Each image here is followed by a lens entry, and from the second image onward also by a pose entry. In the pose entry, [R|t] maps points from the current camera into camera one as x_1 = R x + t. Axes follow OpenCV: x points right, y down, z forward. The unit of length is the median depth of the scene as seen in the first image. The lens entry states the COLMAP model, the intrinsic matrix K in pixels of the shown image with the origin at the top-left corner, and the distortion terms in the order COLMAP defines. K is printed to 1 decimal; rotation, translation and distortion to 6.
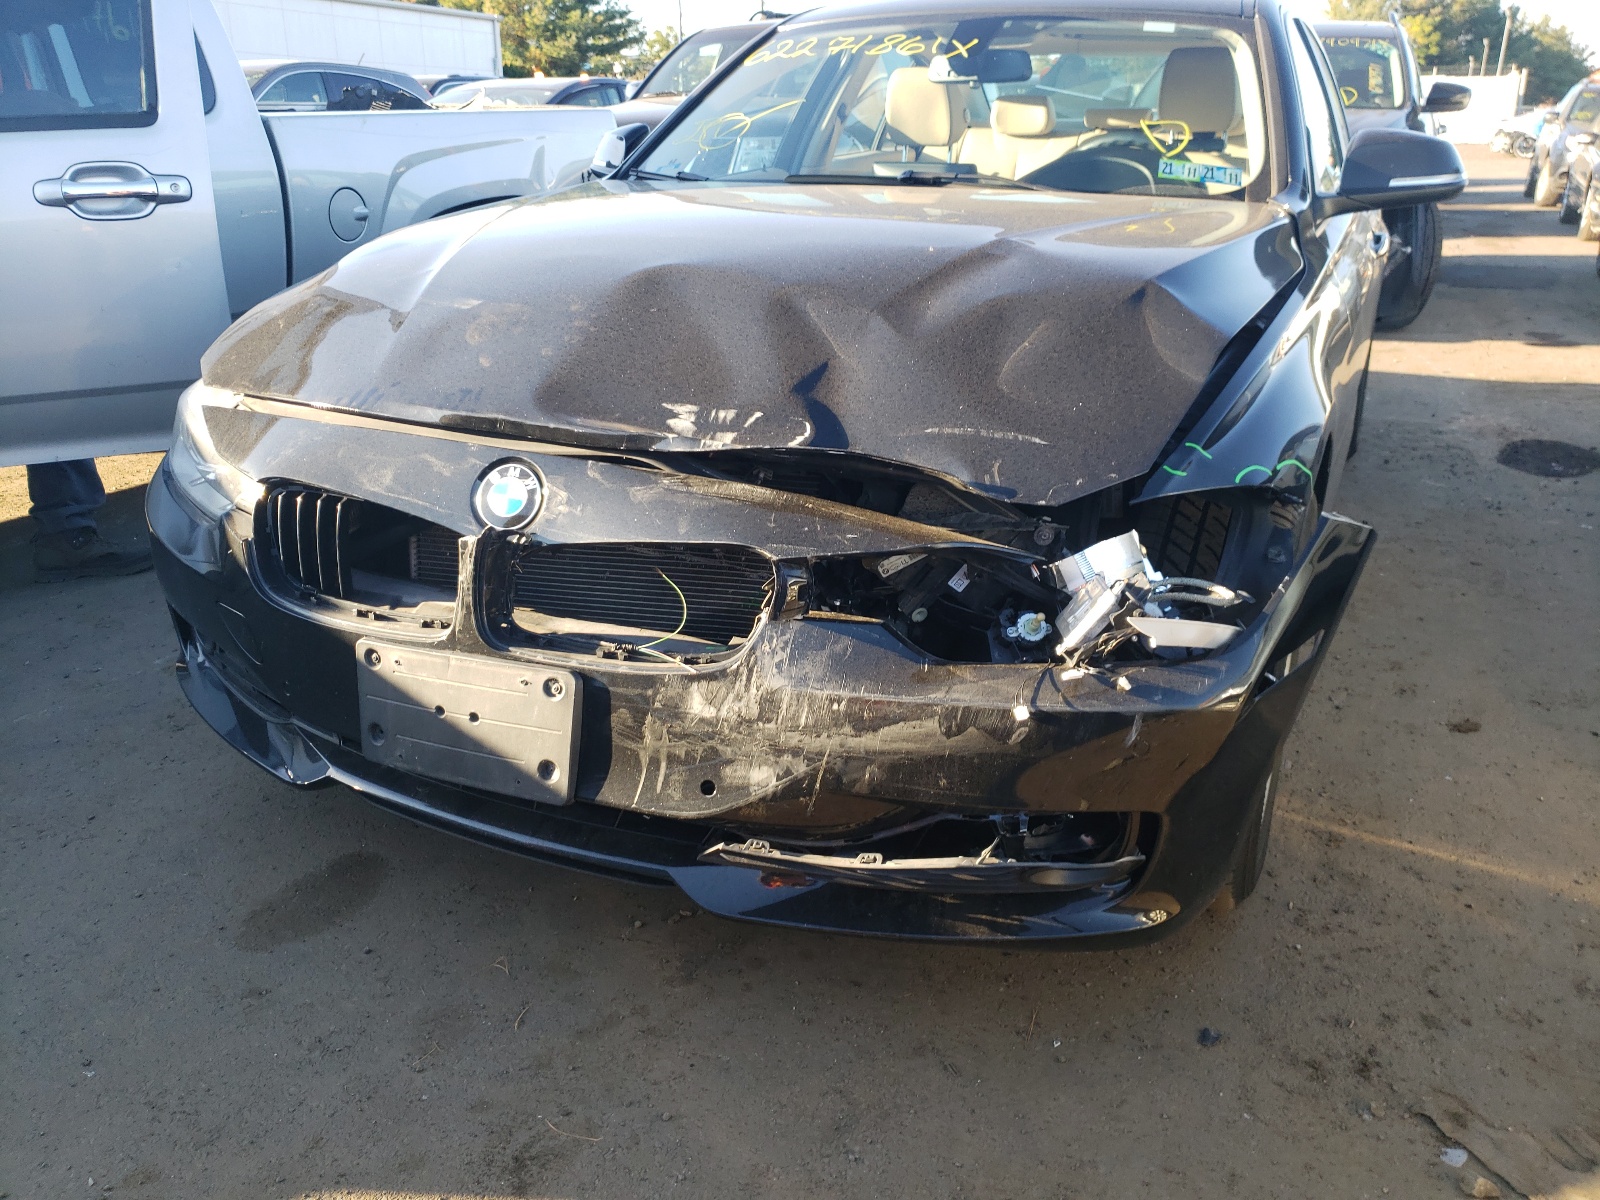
lens RADIAL K [[1213.2, 0, 796.4], [0, 1213.2, 505.6], [0, 0, 1]] dist [0.182258, -0.376481]
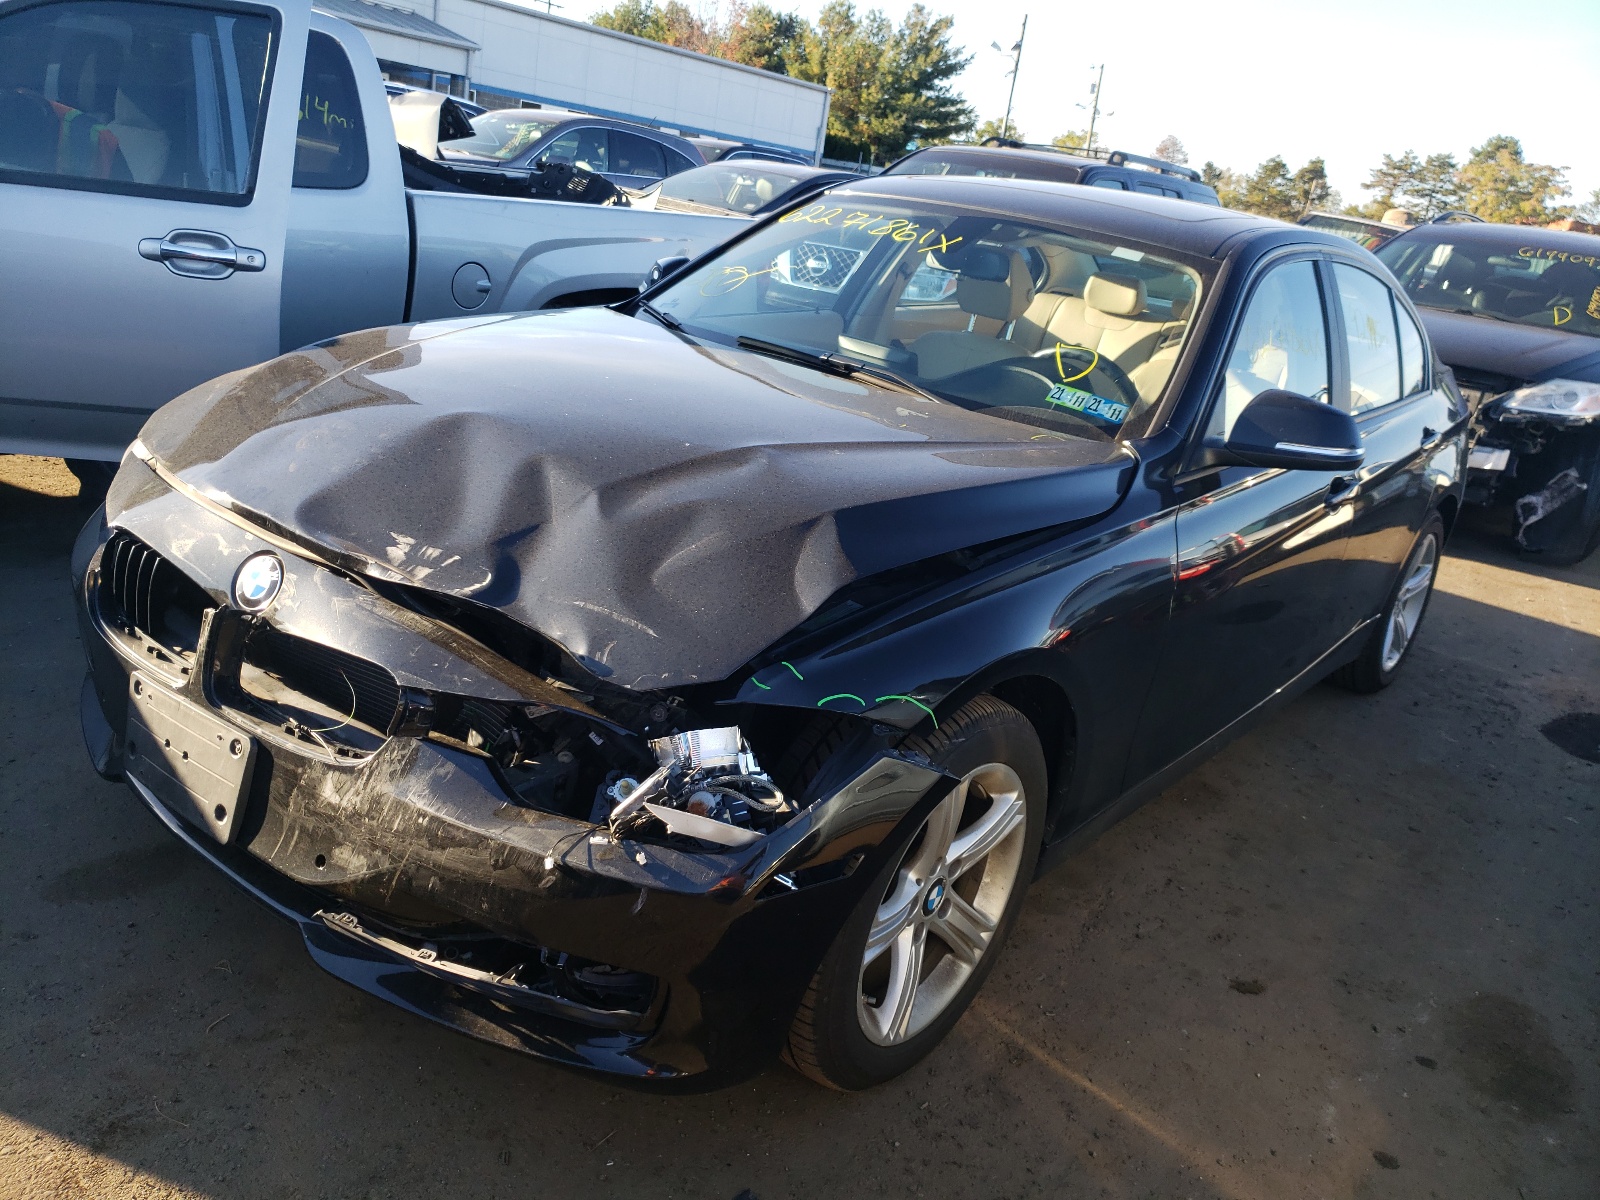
lens RADIAL K [[1200.7, 0, 800.3], [0, 1200.7, 538.7], [0, 0, 1]] dist [0.118218, -0.212446]
pose [[0.962762, 0.201015, -0.180783, 0.517293], [-0.207525, 0.978071, -0.017645, -0.147663], [0.173272, 0.054504, 0.983365, -0.094718]]
